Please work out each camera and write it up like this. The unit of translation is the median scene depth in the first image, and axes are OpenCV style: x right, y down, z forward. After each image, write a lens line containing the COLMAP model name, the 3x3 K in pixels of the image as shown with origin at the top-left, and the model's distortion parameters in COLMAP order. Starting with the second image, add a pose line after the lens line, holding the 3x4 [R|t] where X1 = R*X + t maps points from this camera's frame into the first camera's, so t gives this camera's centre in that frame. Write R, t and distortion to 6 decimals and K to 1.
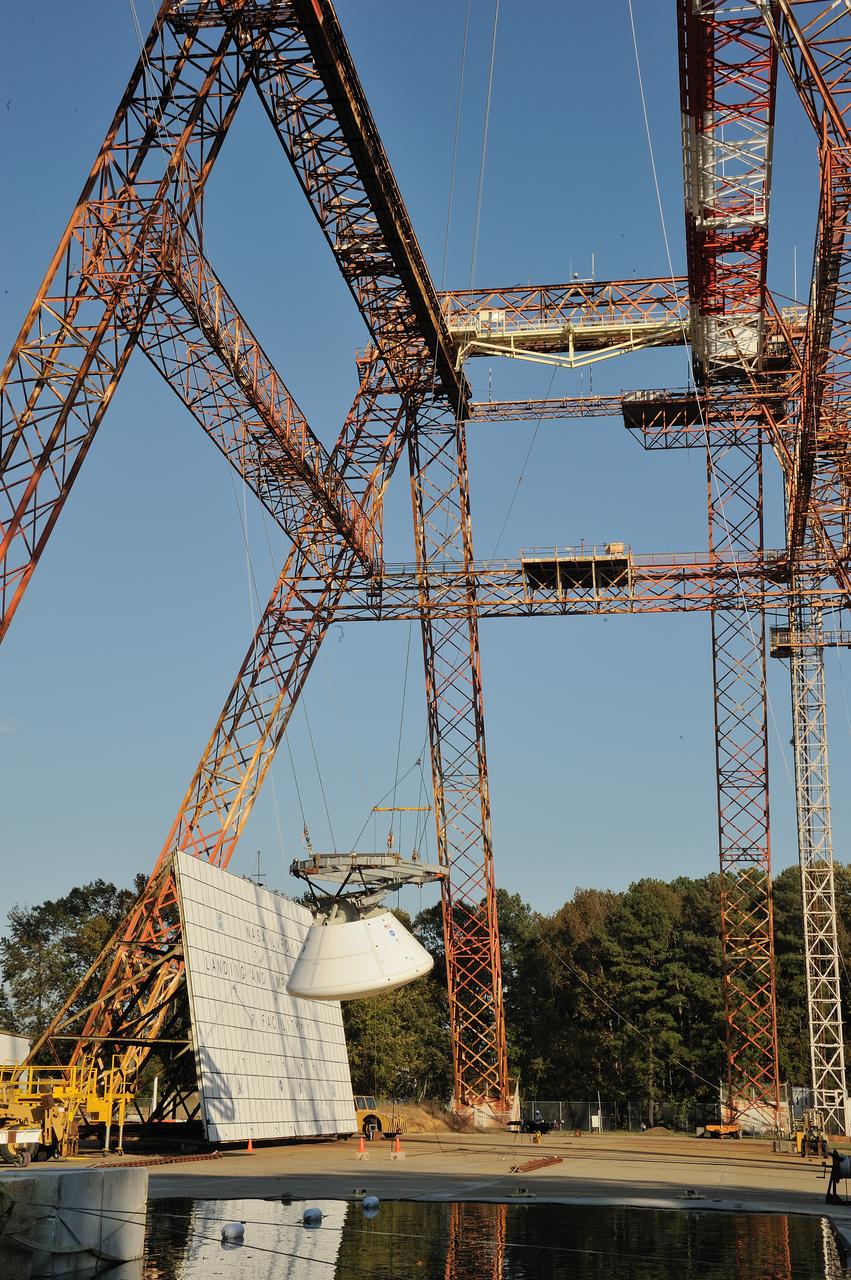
lens RADIAL K [[1916.8, 0, 425.5], [0, 1916.8, 640.0], [0, 0, 1]] dist [0.168997, 0.568255]
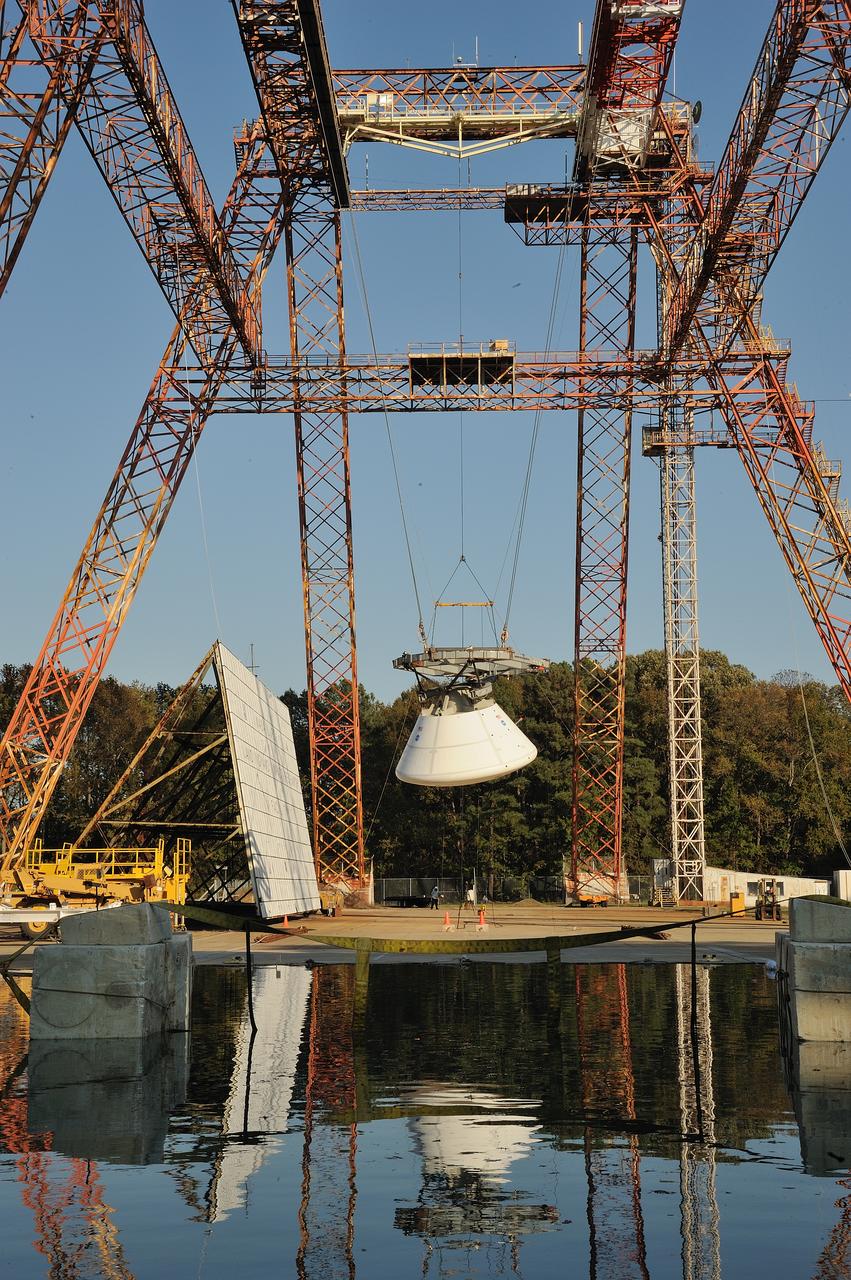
lens RADIAL K [[1905.4, 0, 425.5], [0, 1905.4, 640.0], [0, 0, 1]] dist [0.159649, 0.683033]
pose [[0.990401, 0.000815, 0.138219, -0.078152], [-0.015794, 0.994100, 0.107310, -0.001020], [-0.137316, -0.108463, 0.984571, -0.002646]]
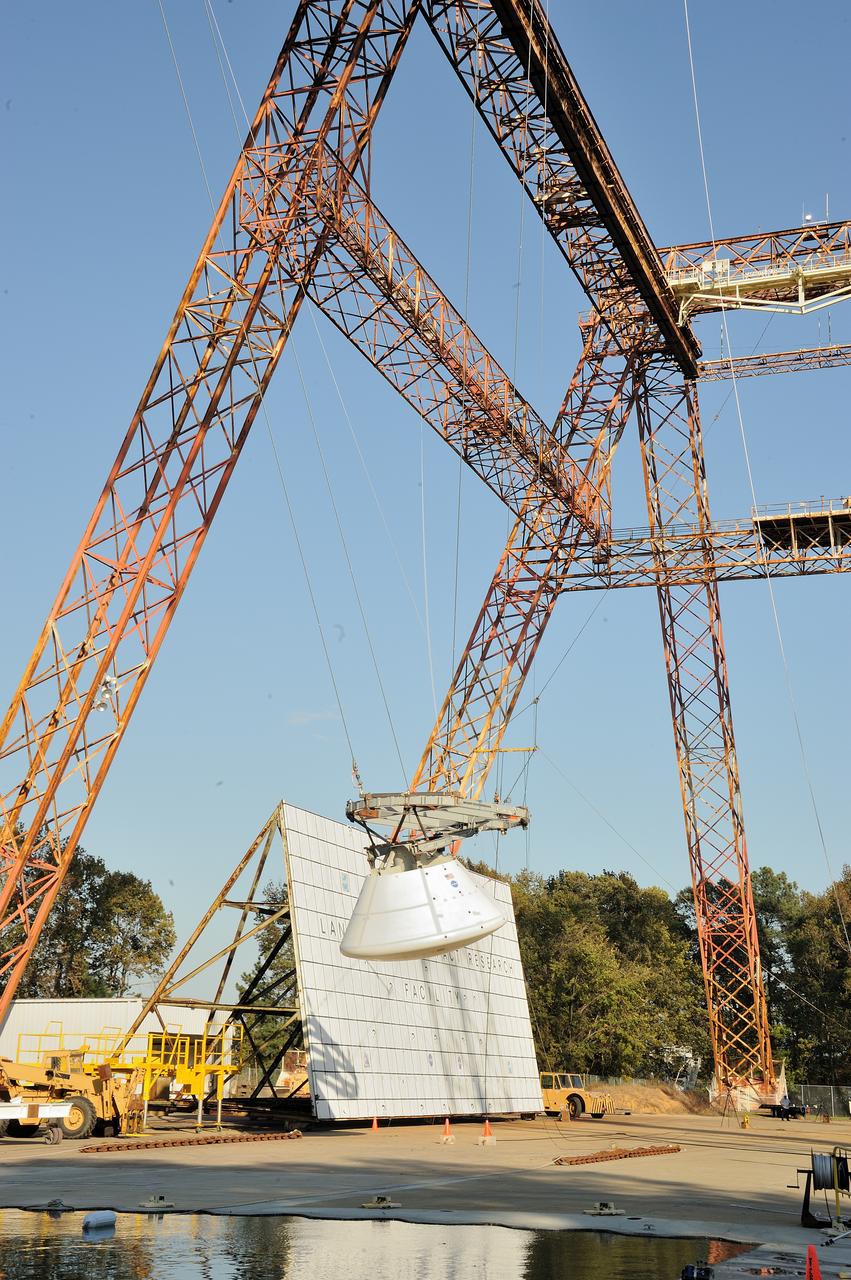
lens RADIAL K [[1814.0, 0, 425.5], [0, 1814.0, 640.0], [0, 0, 1]] dist [0.119351, 0.517288]
pose [[0.984409, -0.031464, -0.173059, 0.044295], [0.031062, 0.999505, -0.005030, 0.018101], [0.173132, -0.000424, 0.984899, 0.075388]]
